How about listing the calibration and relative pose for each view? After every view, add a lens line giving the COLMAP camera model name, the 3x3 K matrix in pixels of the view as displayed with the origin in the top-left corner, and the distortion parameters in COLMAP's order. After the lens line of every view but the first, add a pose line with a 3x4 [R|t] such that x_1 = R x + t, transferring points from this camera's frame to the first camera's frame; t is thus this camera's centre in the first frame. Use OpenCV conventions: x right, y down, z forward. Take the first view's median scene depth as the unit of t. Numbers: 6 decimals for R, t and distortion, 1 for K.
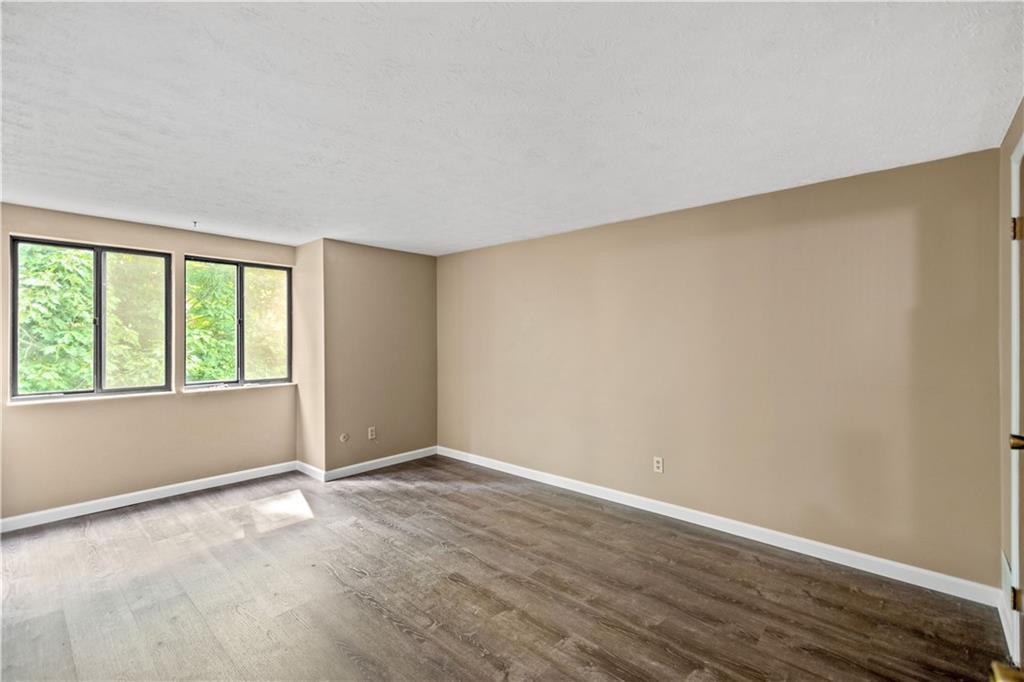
lens RADIAL K [[451.2, 0, 519.6], [0, 451.2, 340.6], [0, 0, 1]] dist [0.015213, -0.002144]
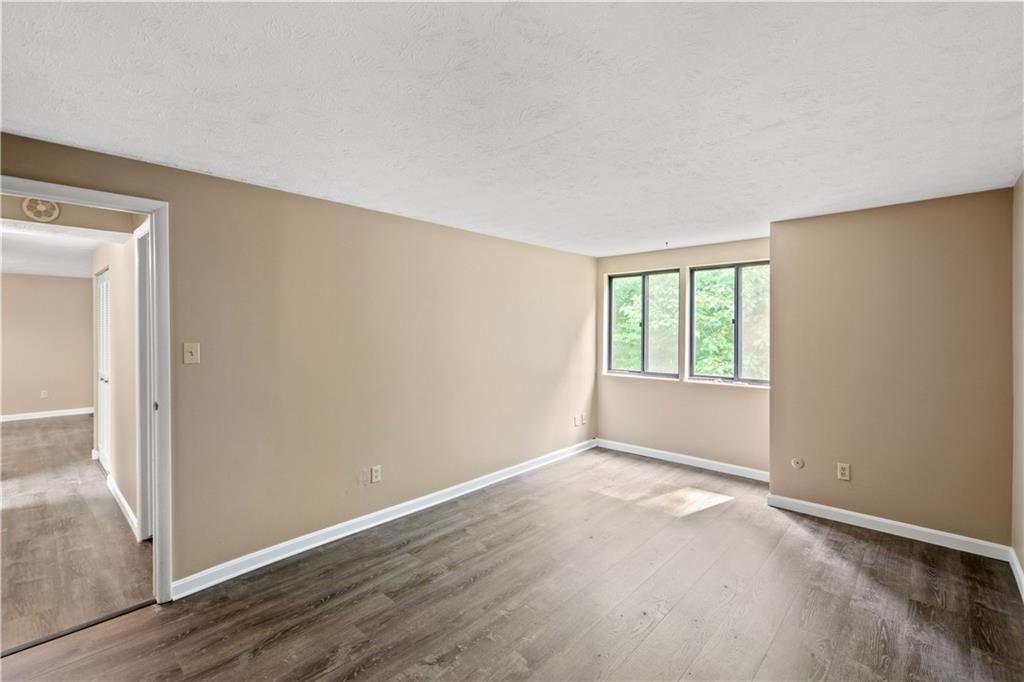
lens RADIAL K [[451.2, 0, 516.8], [0, 451.2, 334.9], [0, 0, 1]] dist [0.015213, -0.002144]
pose [[-0.023921, 0.010193, -0.999662, 0.554179], [-0.012061, 0.999872, 0.010483, -0.019929], [0.999641, 0.012307, -0.023795, 0.670258]]
